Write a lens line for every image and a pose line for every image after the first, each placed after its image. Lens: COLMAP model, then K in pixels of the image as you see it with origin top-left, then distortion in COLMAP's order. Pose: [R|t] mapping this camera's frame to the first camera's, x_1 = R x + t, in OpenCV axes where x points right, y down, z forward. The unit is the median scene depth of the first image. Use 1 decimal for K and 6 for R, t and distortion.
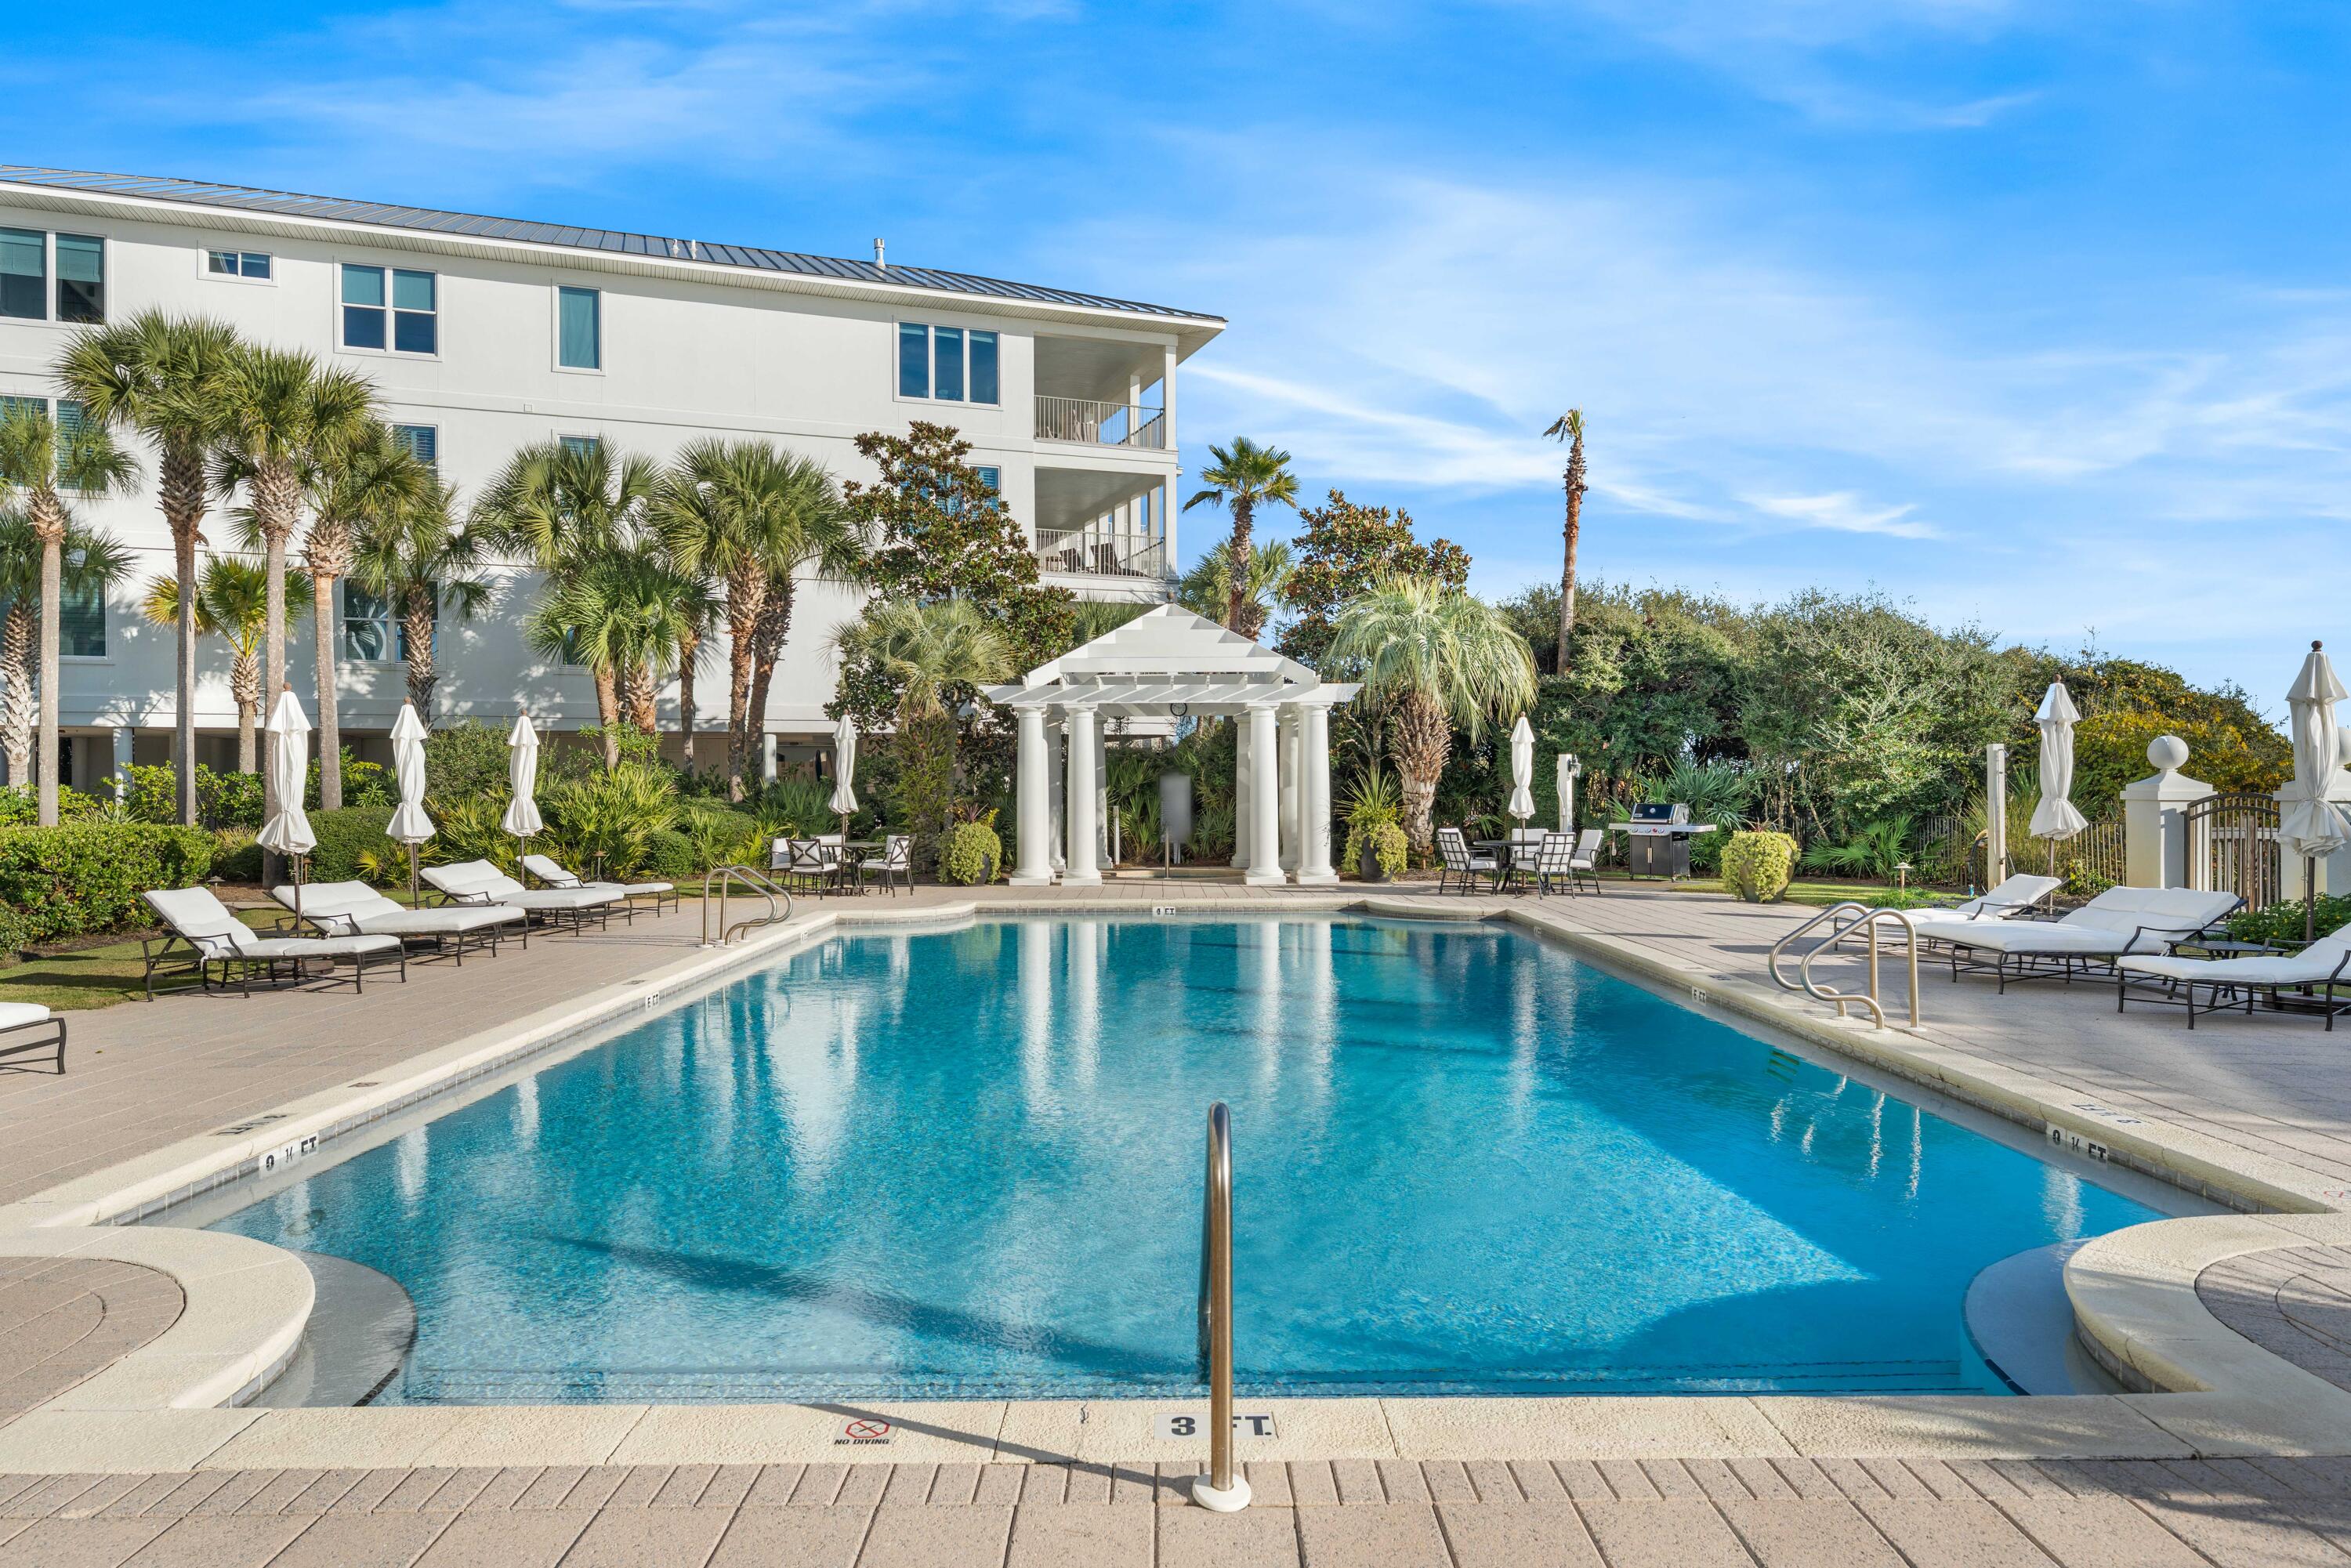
lens RADIAL K [[1444.4, 0, 1175.5], [0, 1444.4, 784.0], [0, 0, 1]] dist [0.003716, 0.001233]
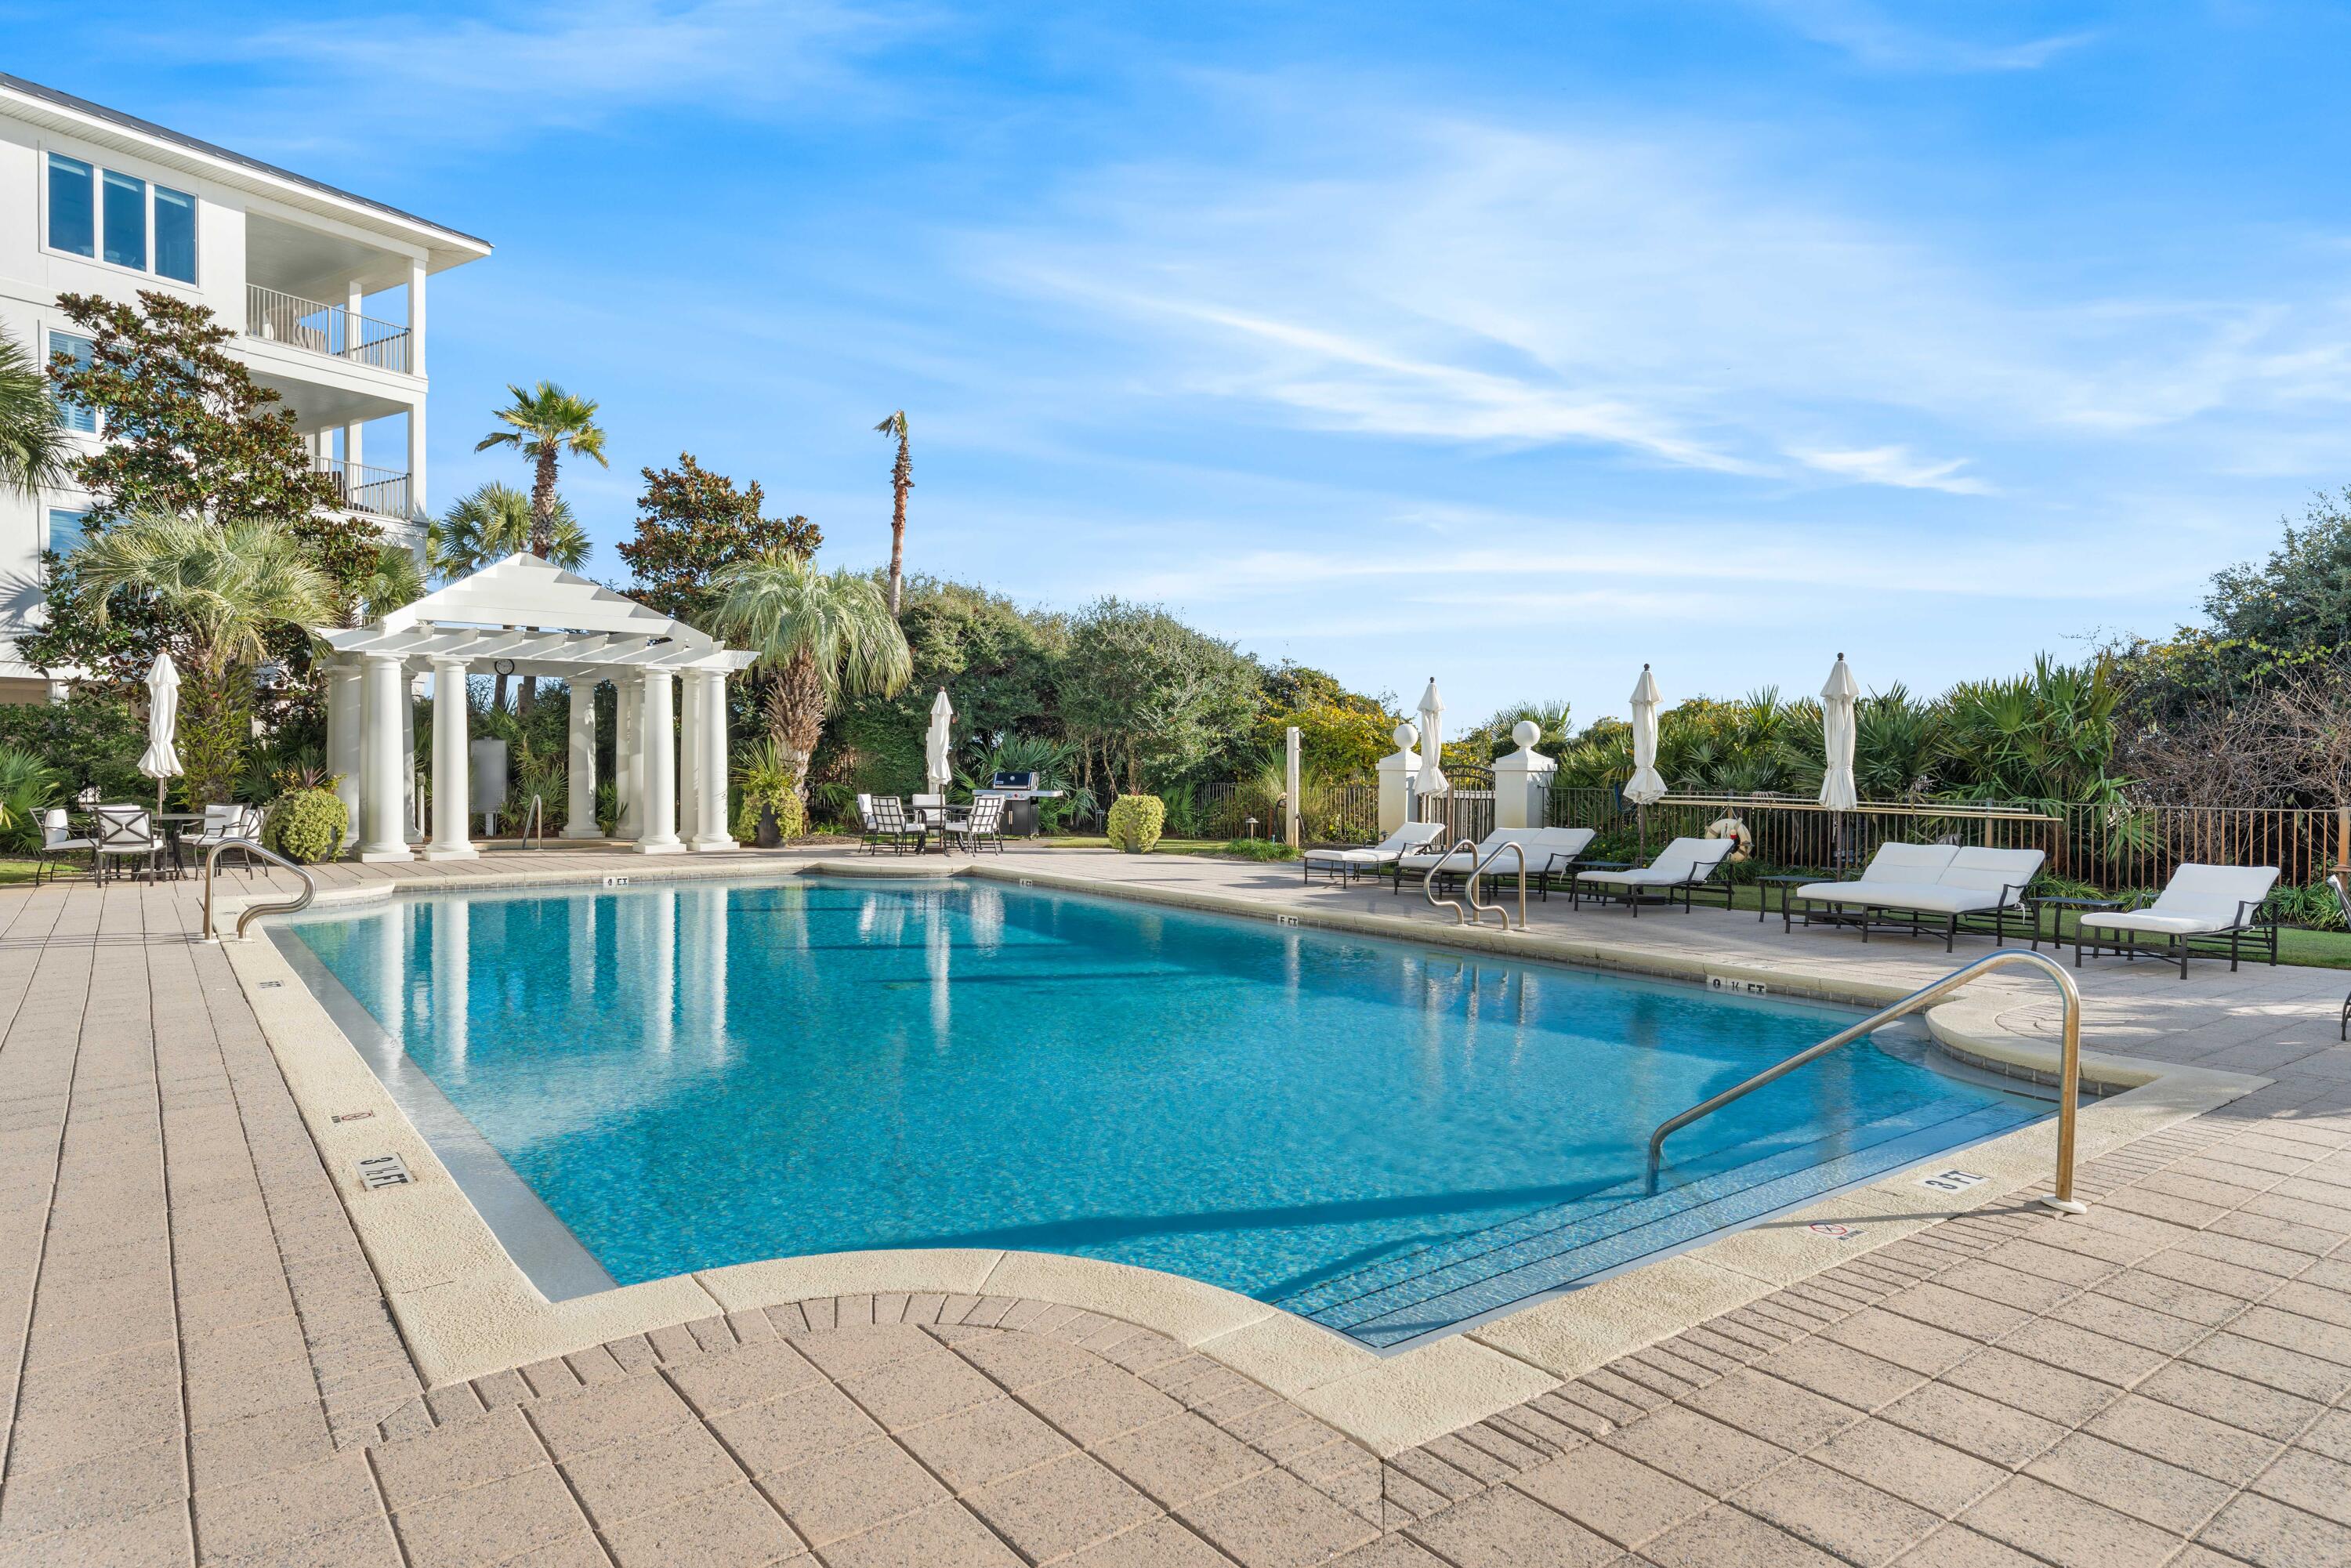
lens RADIAL K [[1368.5, 0, 1168.6], [0, 1368.5, 783.1], [0, 0, 1]] dist [0.002447, -0.000514]
pose [[0.802526, 0.001228, 0.596616, -0.196207], [-0.011448, 0.999845, 0.013341, 0.005699], [-0.596507, -0.017537, 0.802416, 0.053155]]
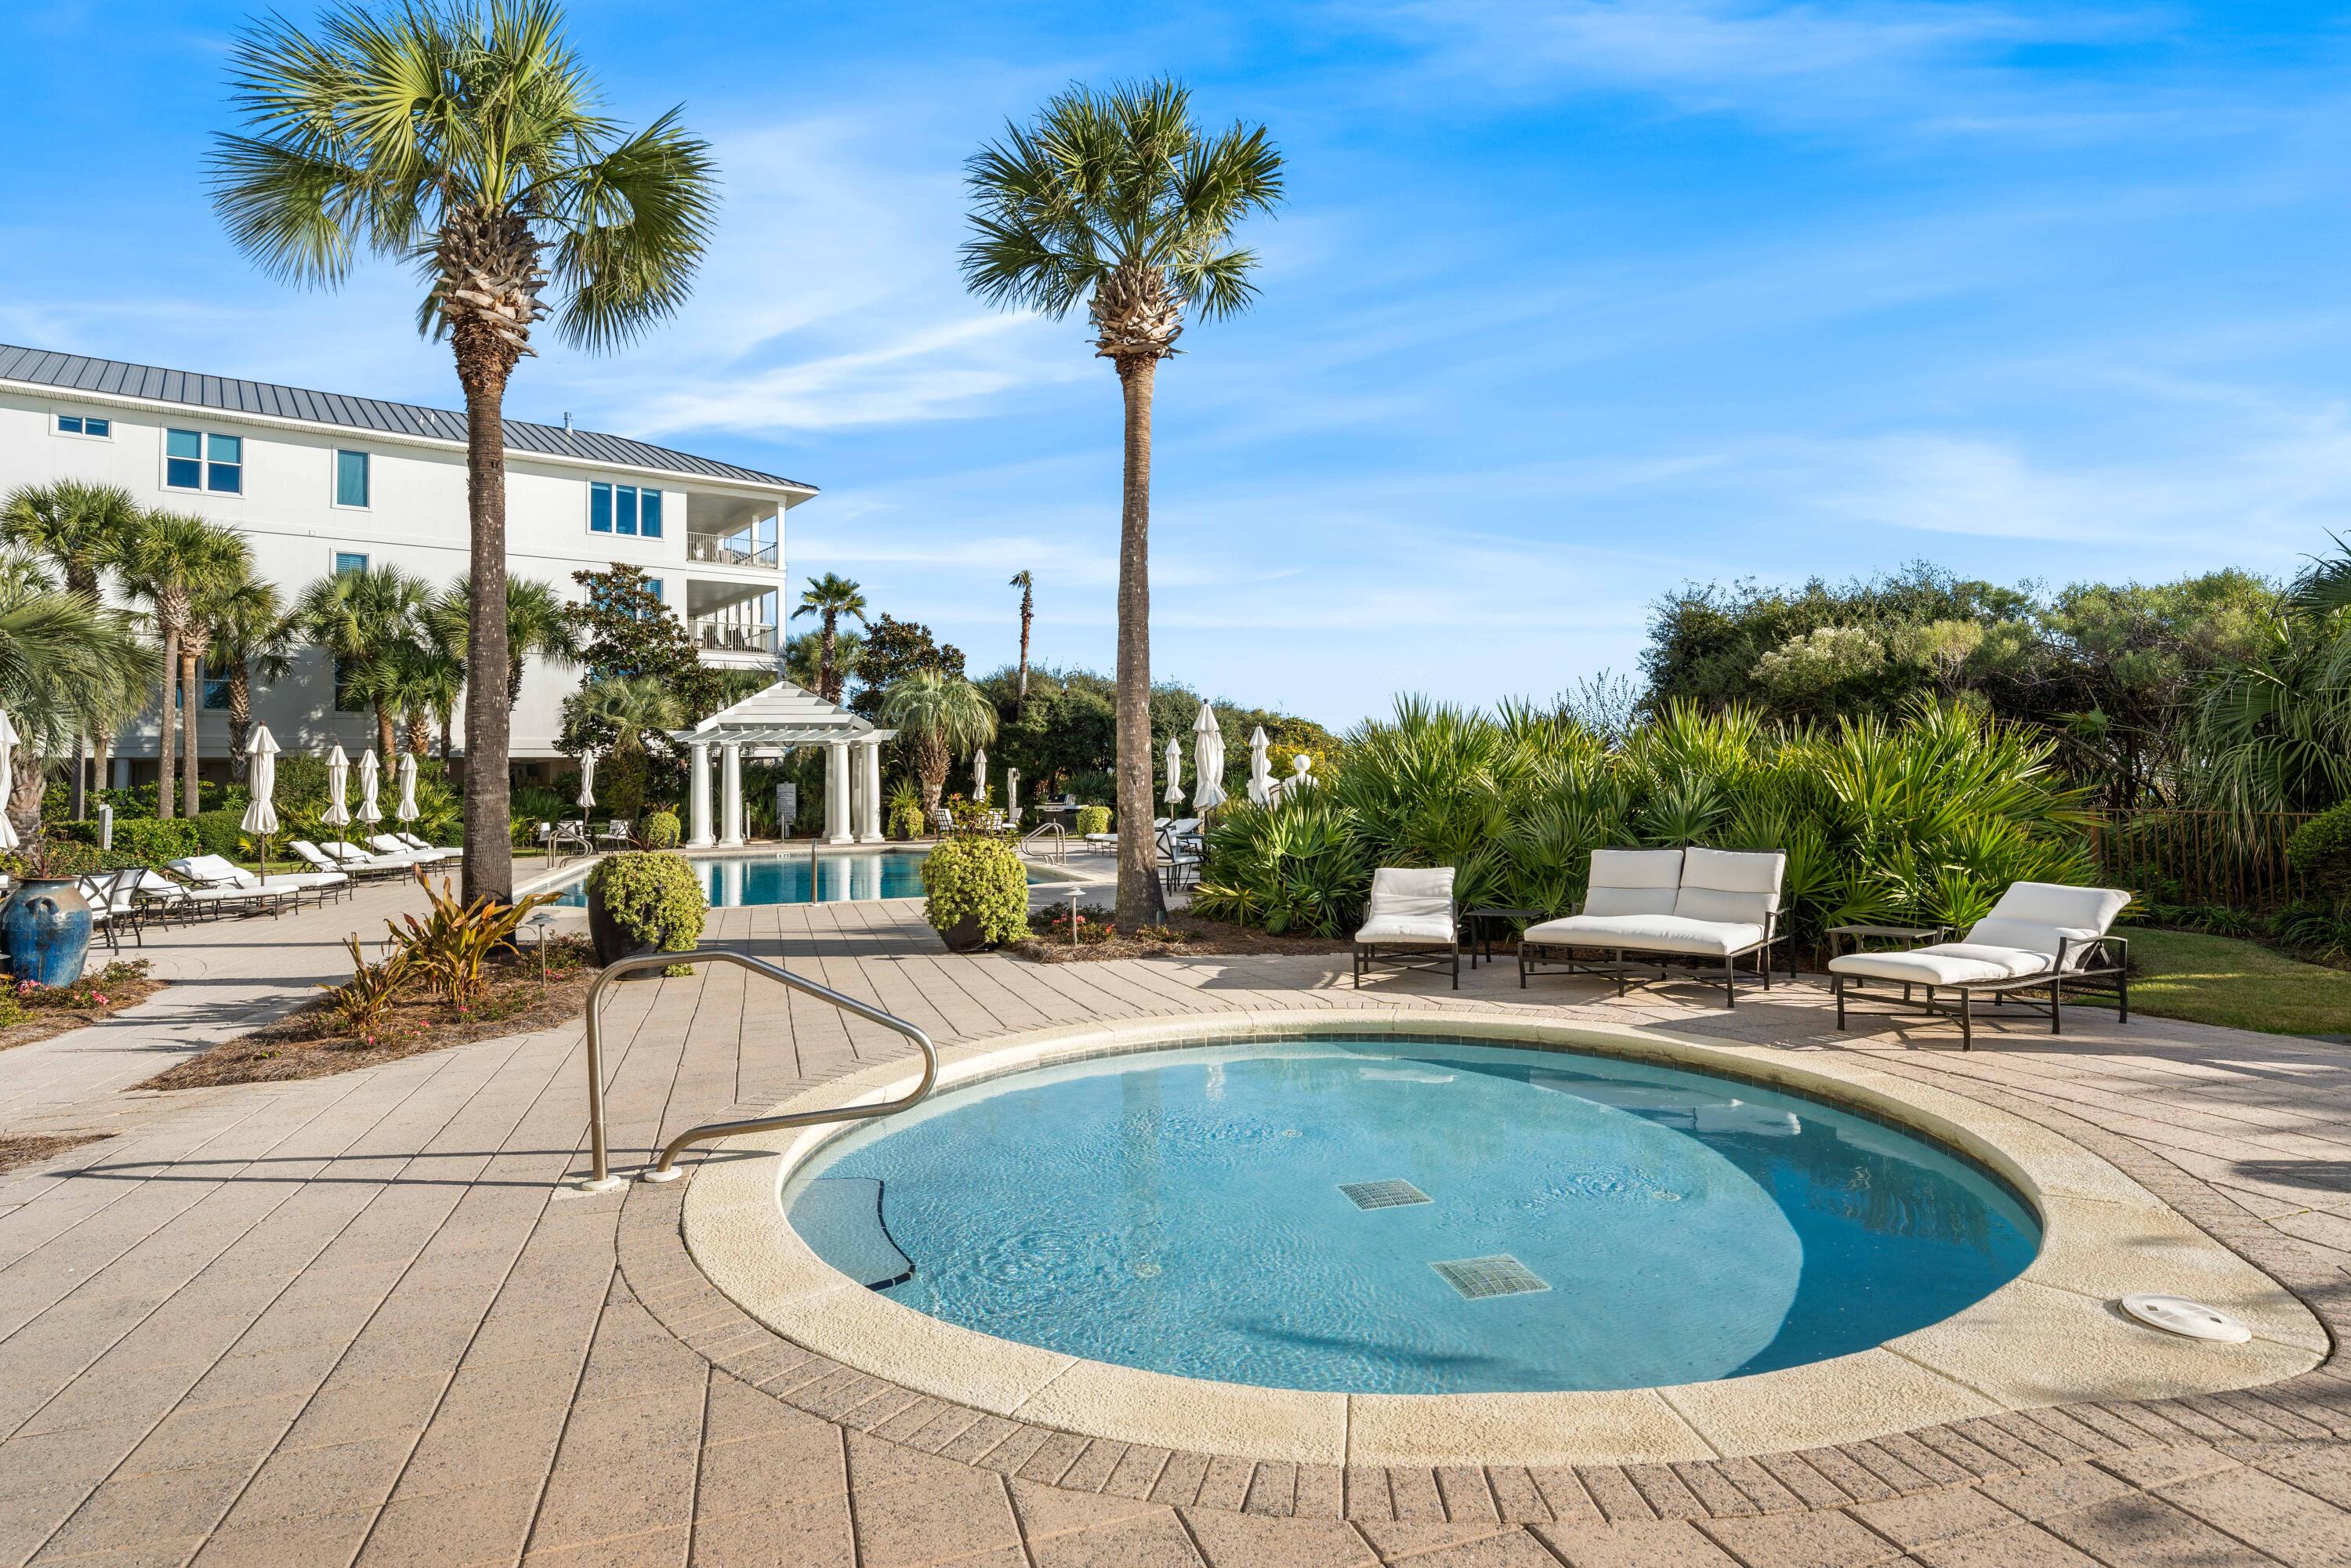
lens RADIAL K [[1242.1, 0, 1183.5], [0, 1242.1, 723.7], [0, 0, 1]] dist [-0.001736, -0.000817]
pose [[0.949632, 0.001134, 0.313365, -0.015374], [0.015132, 0.998661, -0.049470, 0.003871], [-0.313002, 0.051721, 0.948343, -0.525990]]
